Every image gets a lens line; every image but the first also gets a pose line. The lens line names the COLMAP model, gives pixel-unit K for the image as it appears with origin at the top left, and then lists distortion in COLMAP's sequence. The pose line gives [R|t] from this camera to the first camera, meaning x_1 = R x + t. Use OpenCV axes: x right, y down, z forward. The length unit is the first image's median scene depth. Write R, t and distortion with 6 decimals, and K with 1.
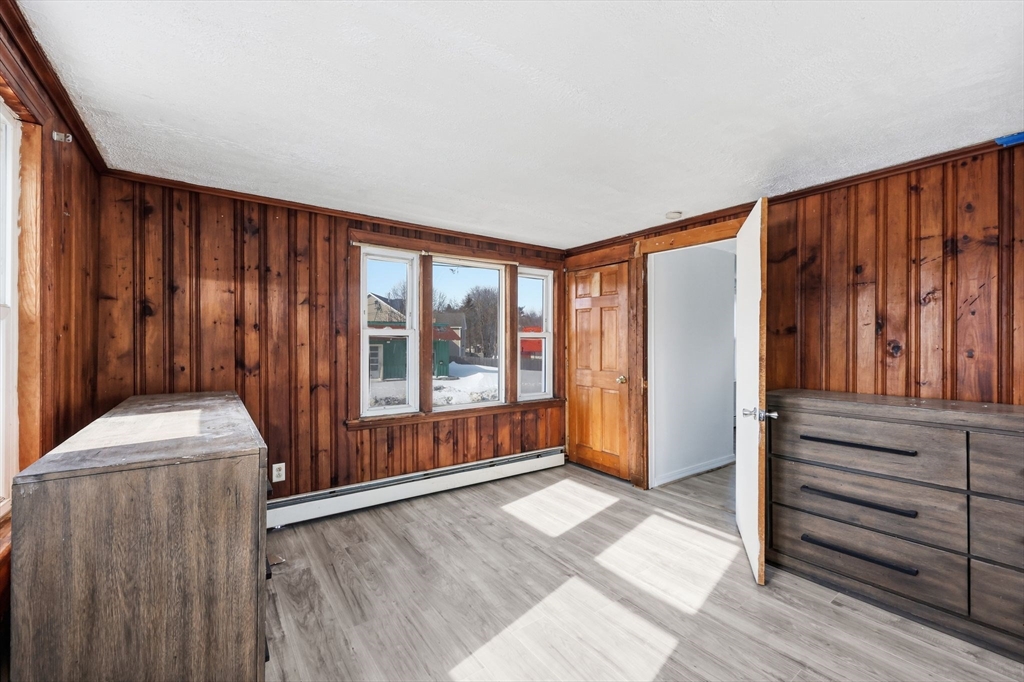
lens RADIAL K [[418.2, 0, 508.9], [0, 418.2, 342.2], [0, 0, 1]] dist [0.000102, 0.000272]
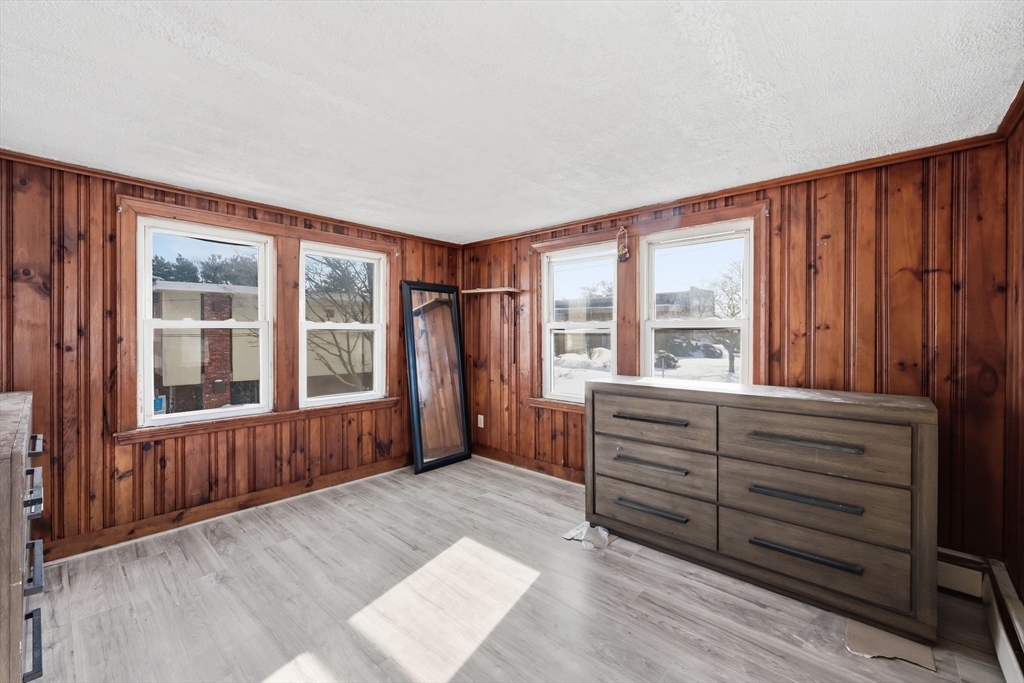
lens RADIAL K [[418.2, 0, 508.9], [0, 418.2, 342.7], [0, 0, 1]] dist [0.000102, 0.000272]
pose [[-0.979089, -0.000695, -0.203433, 0.192766], [-0.002805, 0.999945, 0.010086, 0.002470], [0.203415, 0.010446, -0.979037, 1.836127]]
